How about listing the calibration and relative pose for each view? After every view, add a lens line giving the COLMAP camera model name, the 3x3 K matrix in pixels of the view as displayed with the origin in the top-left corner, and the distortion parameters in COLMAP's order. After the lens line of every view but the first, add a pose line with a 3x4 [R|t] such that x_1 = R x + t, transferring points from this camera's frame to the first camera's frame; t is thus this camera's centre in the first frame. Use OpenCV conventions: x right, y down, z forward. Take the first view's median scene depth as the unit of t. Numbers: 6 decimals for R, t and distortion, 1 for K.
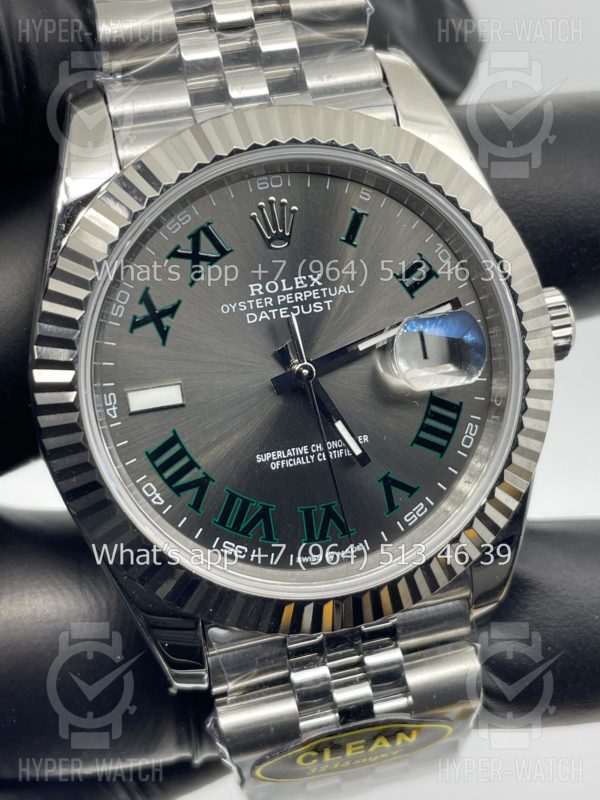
lens RADIAL K [[1248.9, 0, 301.5], [0, 1248.9, 404.2], [0, 0, 1]] dist [-0.089931, 0.000000]
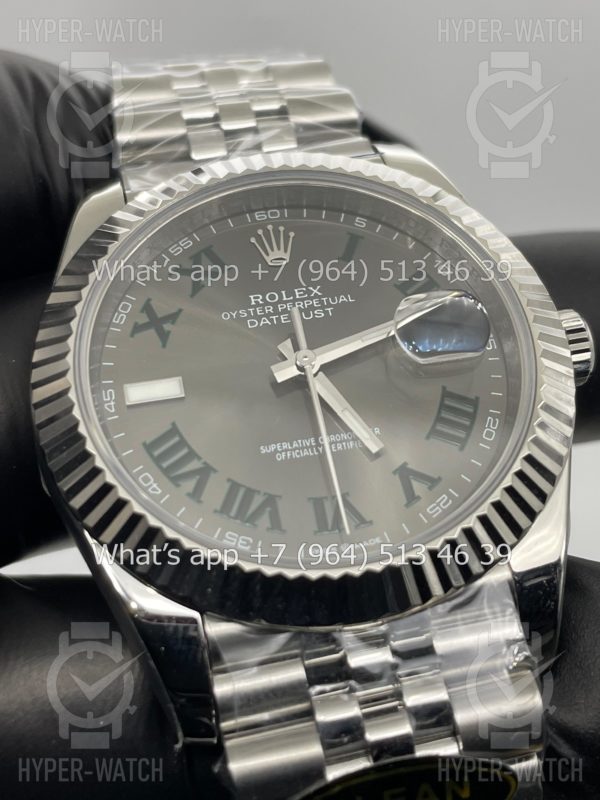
lens RADIAL K [[1248.9, 0, 300.8], [0, 1248.9, 401.8], [0, 0, 1]] dist [-0.089931, 0.000000]
pose [[0.991549, -0.092933, -0.090520, 0.082995], [0.031486, 0.849273, -0.527014, 0.511339], [0.125853, 0.519710, 0.845022, 0.189764]]
